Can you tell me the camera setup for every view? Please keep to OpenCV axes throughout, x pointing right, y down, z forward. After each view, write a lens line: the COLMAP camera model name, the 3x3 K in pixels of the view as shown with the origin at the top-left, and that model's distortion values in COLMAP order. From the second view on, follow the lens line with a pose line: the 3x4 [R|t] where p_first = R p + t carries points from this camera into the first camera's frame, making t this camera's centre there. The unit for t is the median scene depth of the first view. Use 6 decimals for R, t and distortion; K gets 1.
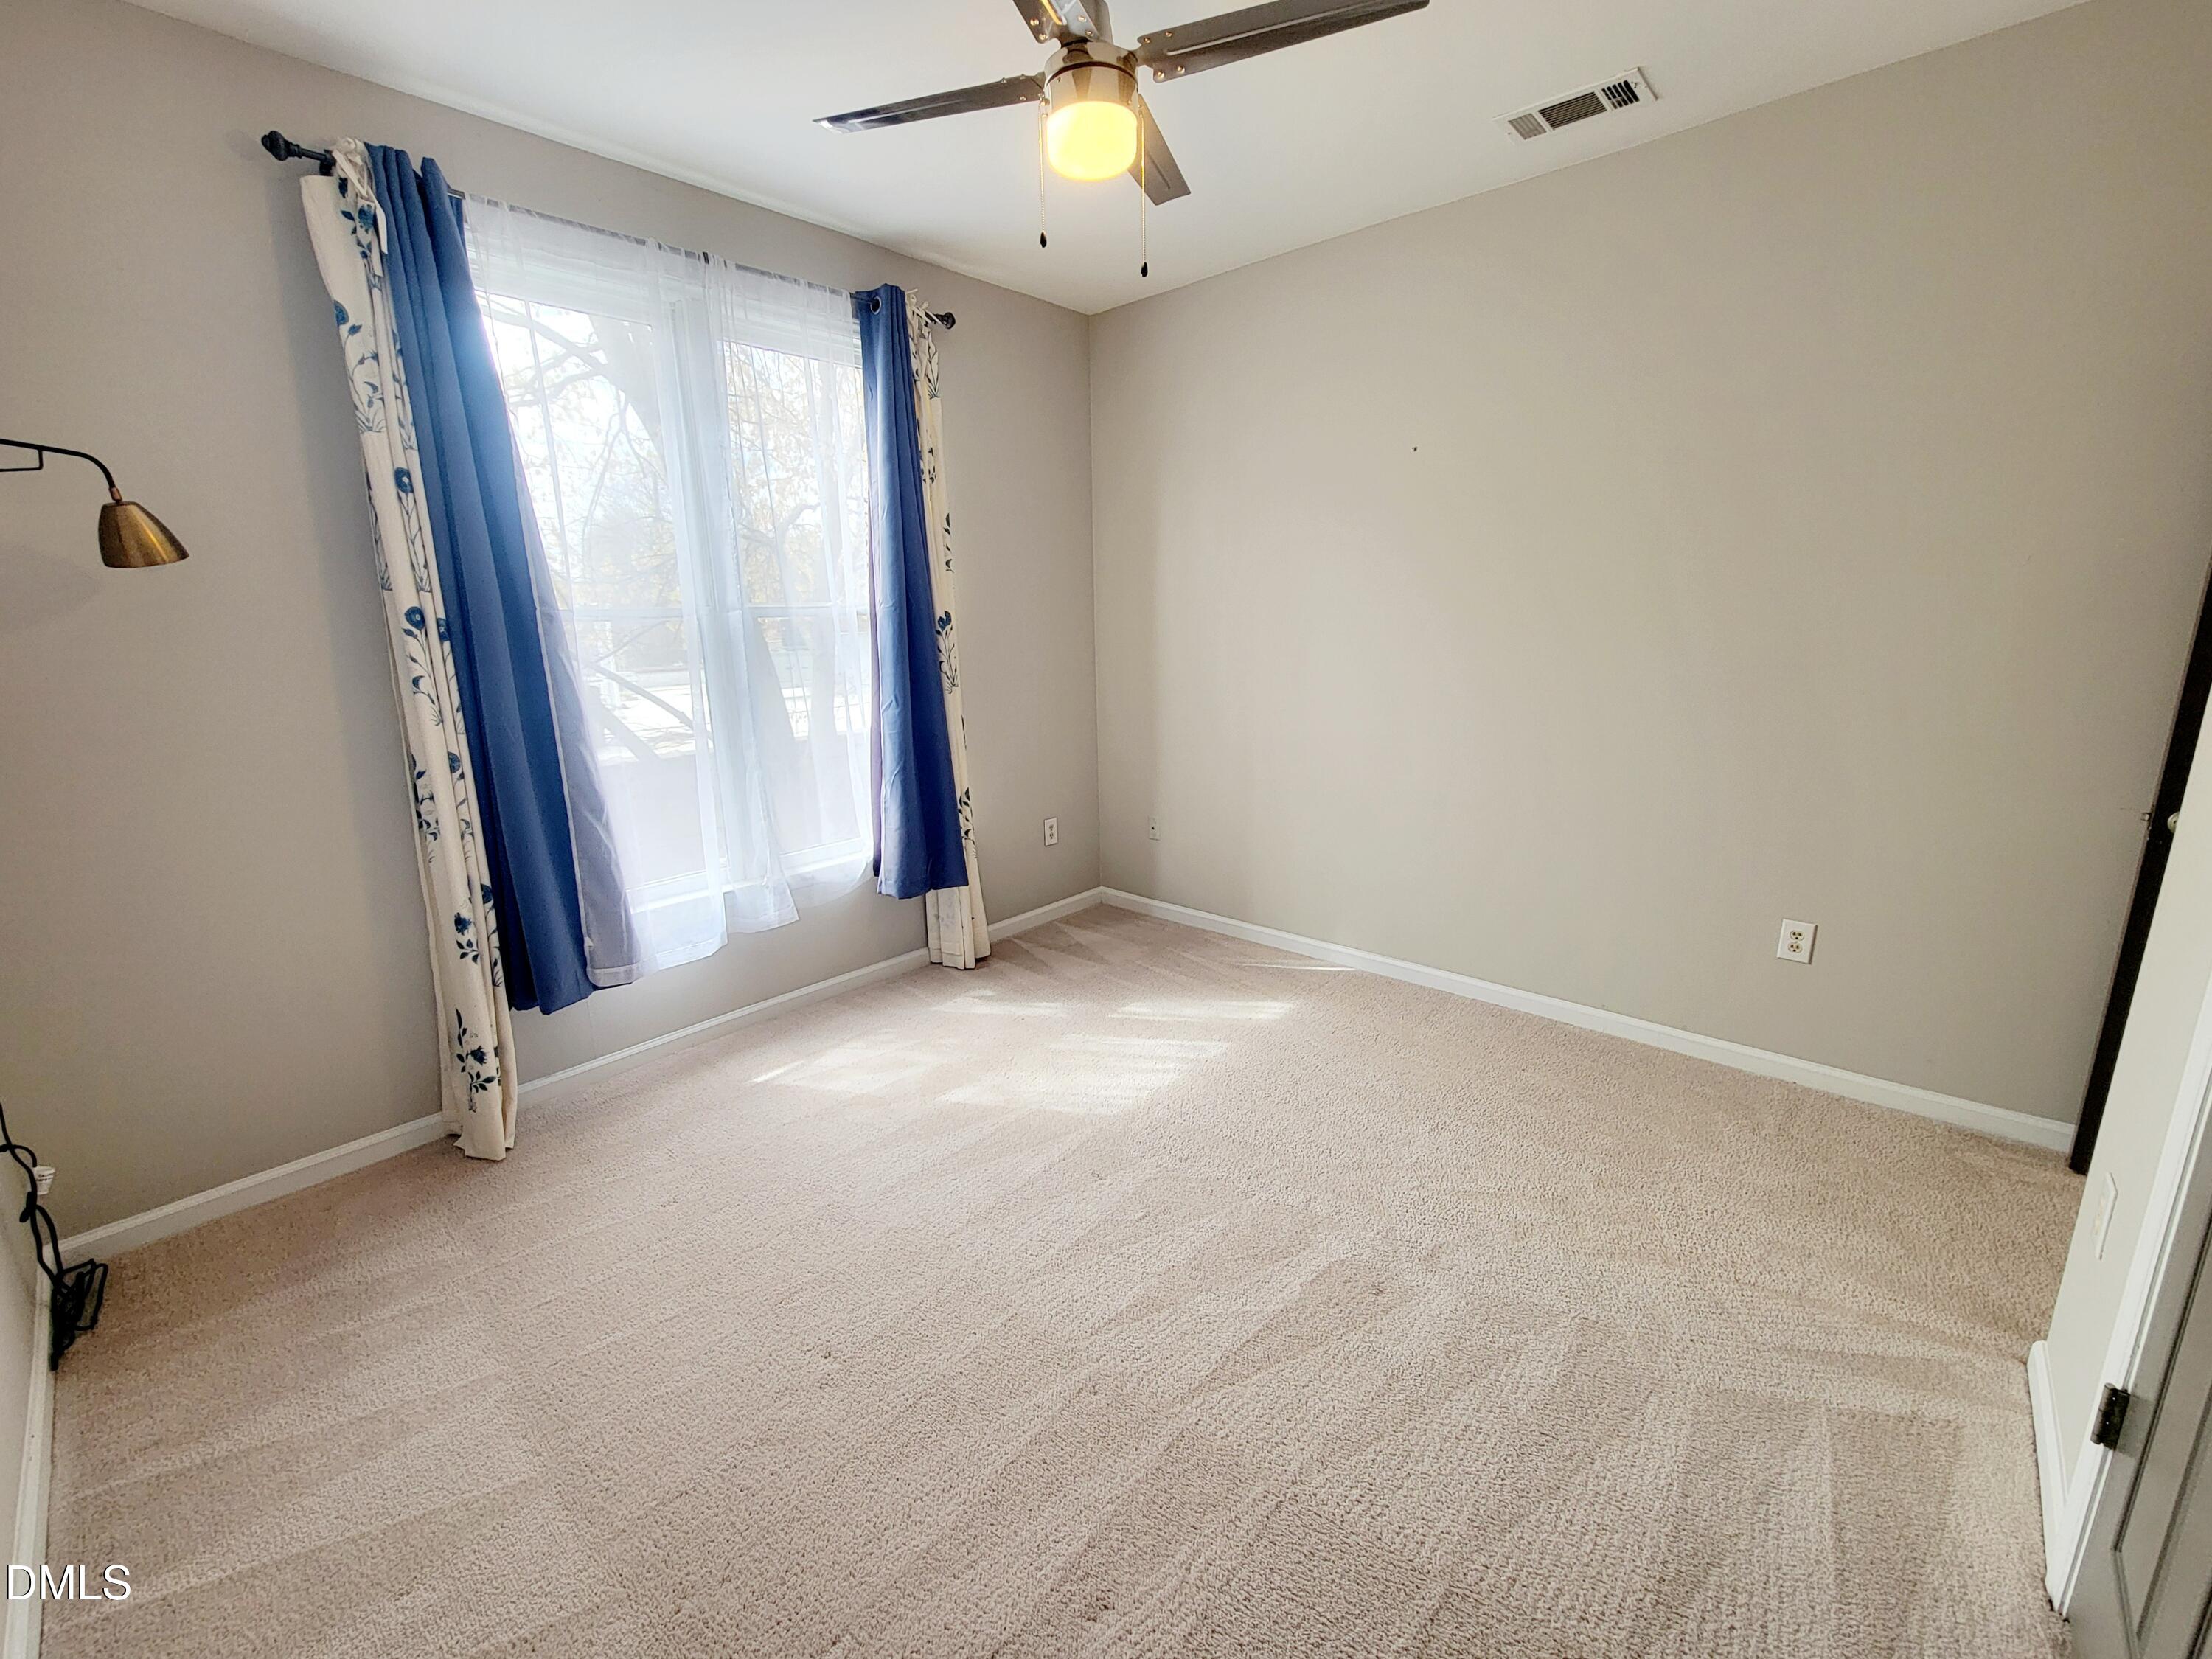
lens RADIAL K [[904.7, 0, 1100.7], [0, 904.7, 836.9], [0, 0, 1]] dist [-0.003485, 0.000945]
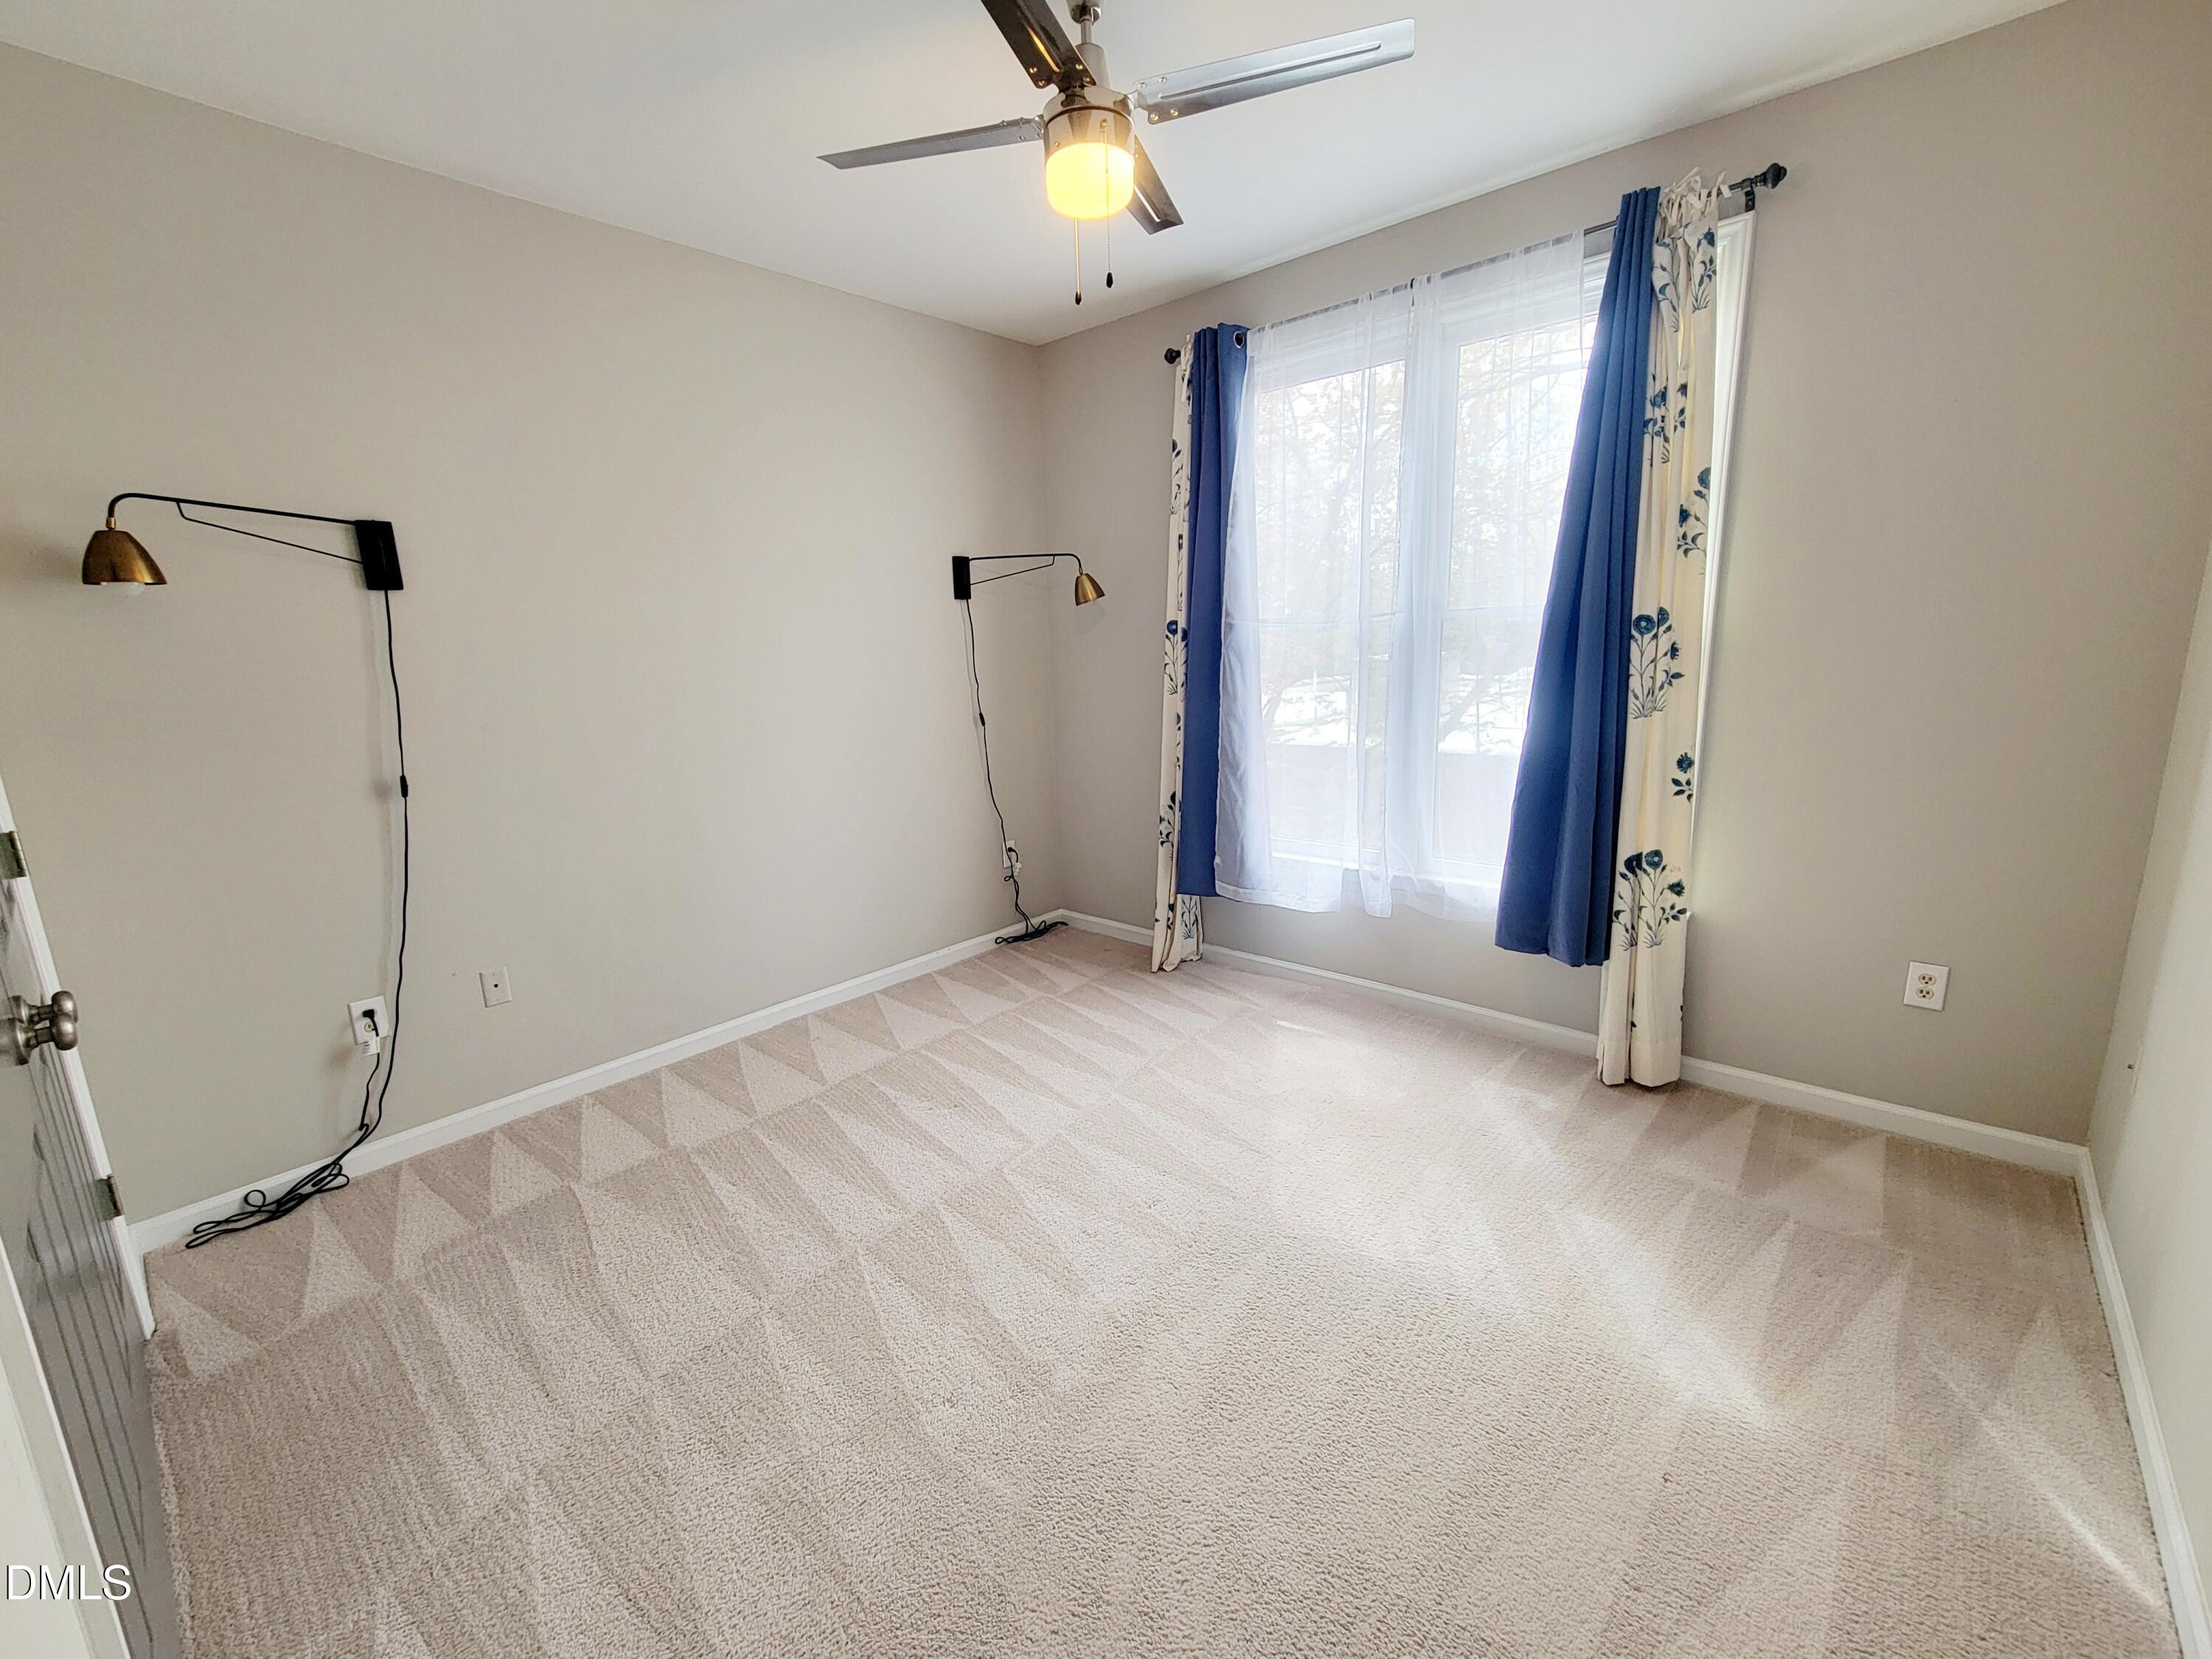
lens RADIAL K [[904.7, 0, 1097.6], [0, 904.7, 835.0], [0, 0, 1]] dist [-0.003485, 0.000945]
pose [[0.012785, 0.231216, -0.972818, 0.696704], [-0.205434, 0.952751, 0.223746, -0.173395], [0.978587, 0.196990, 0.059681, 0.657534]]
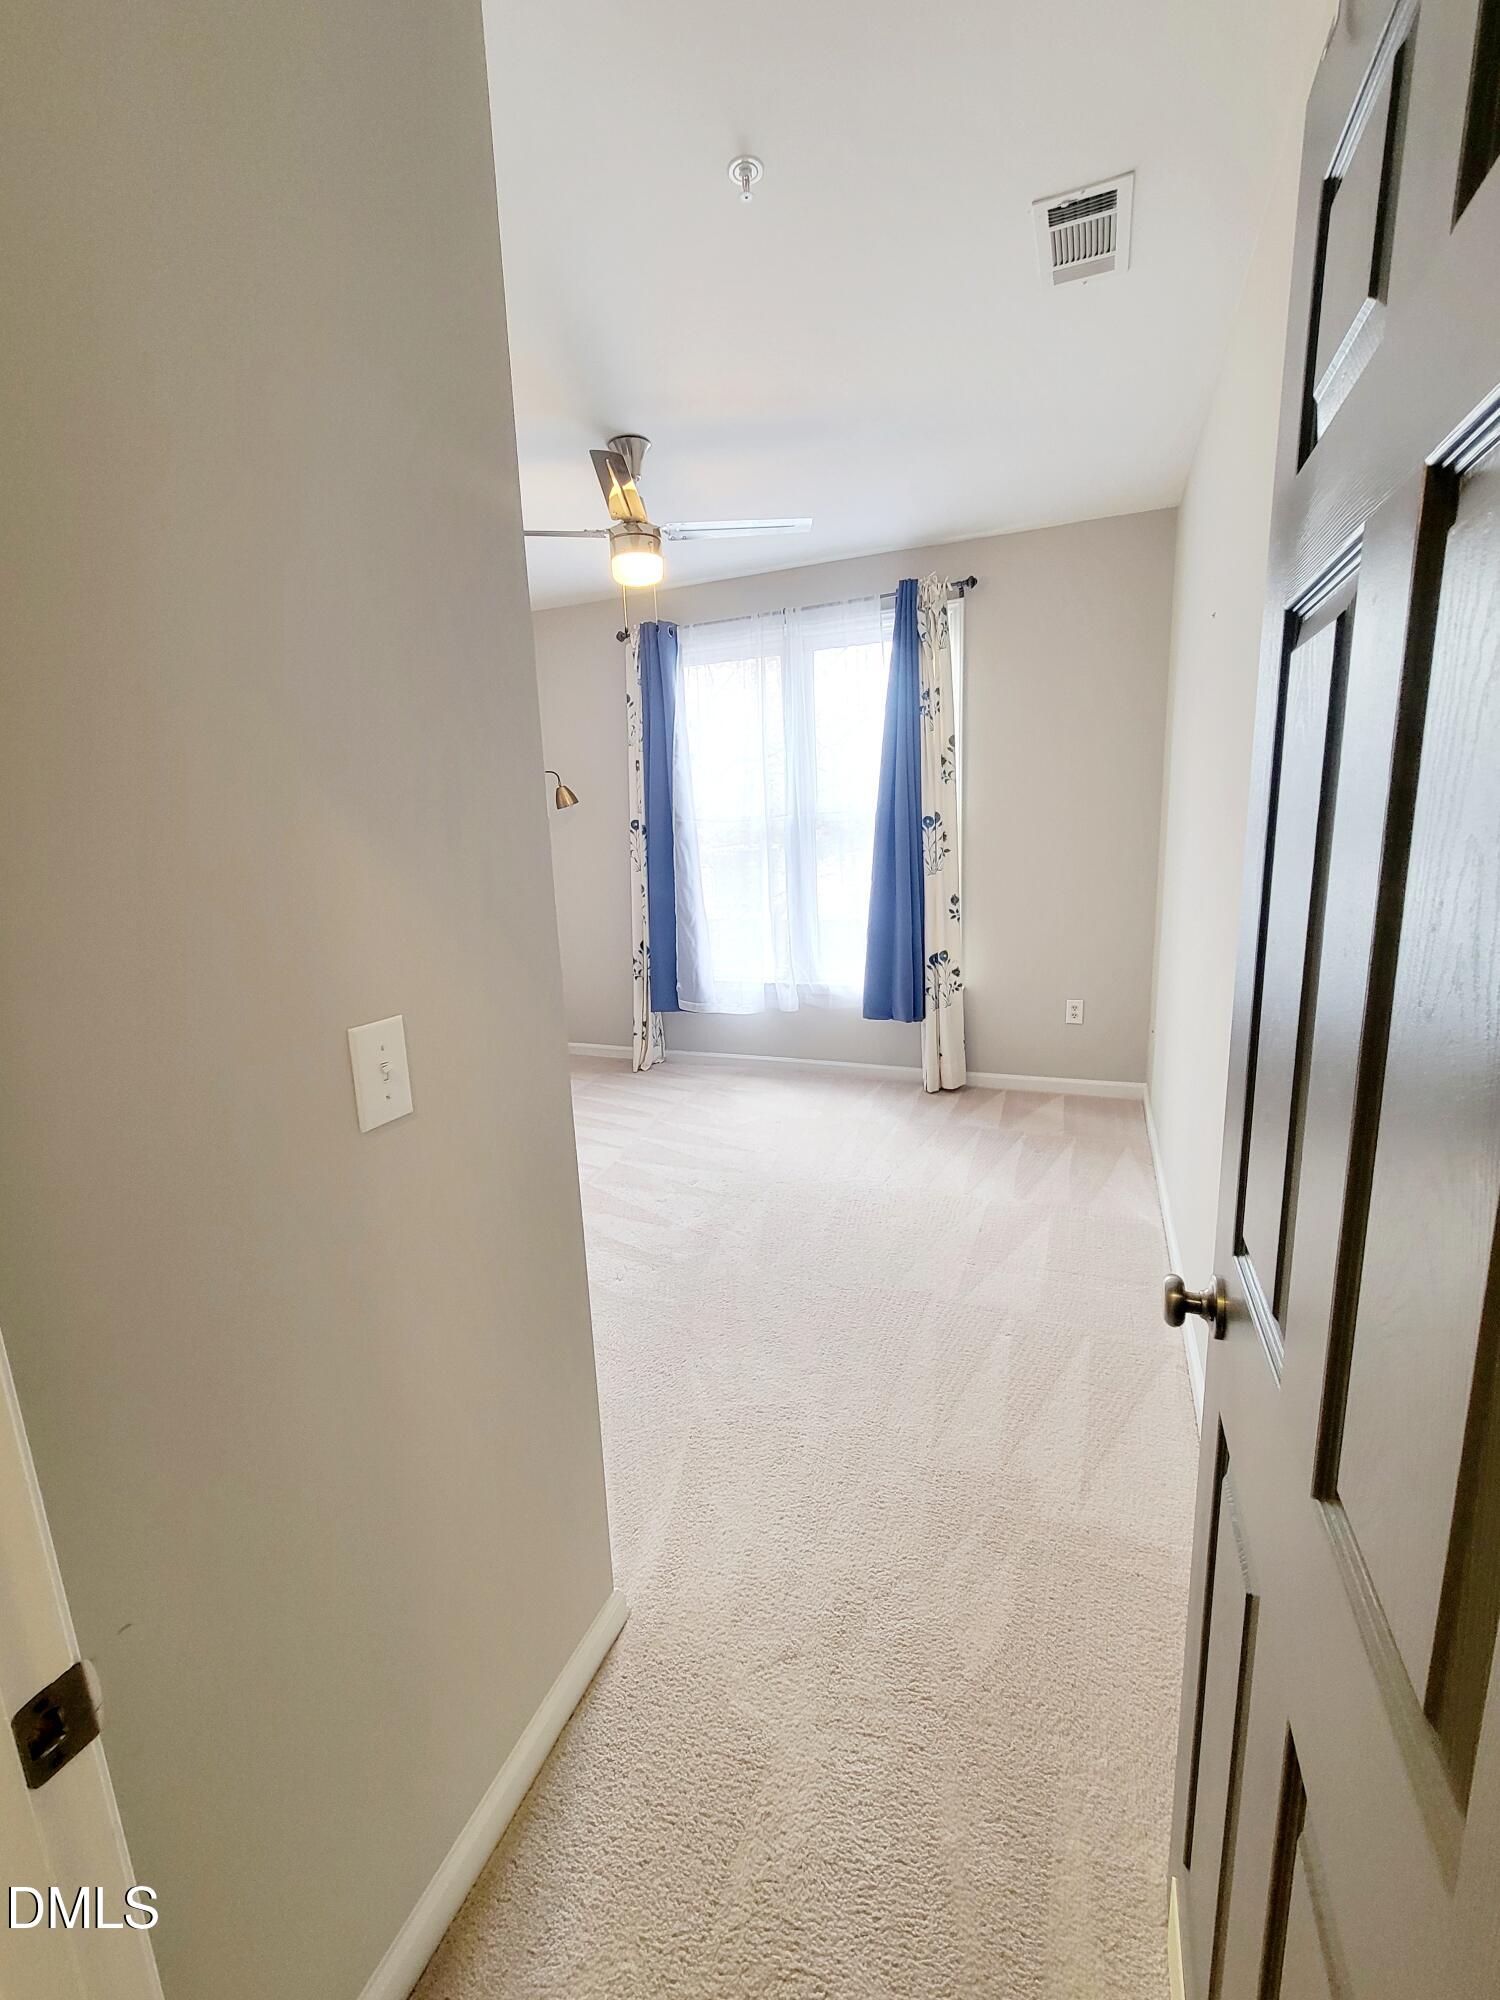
lens RADIAL K [[818.0, 0, 746.6], [0, 818.0, 996.6], [0, 0, 1]] dist [-0.003485, 0.000945]
pose [[0.348327, 0.199559, -0.915884, 1.034383], [-0.190203, 0.971797, 0.139404, -0.125784], [0.917873, 0.125645, 0.376460, 0.414216]]
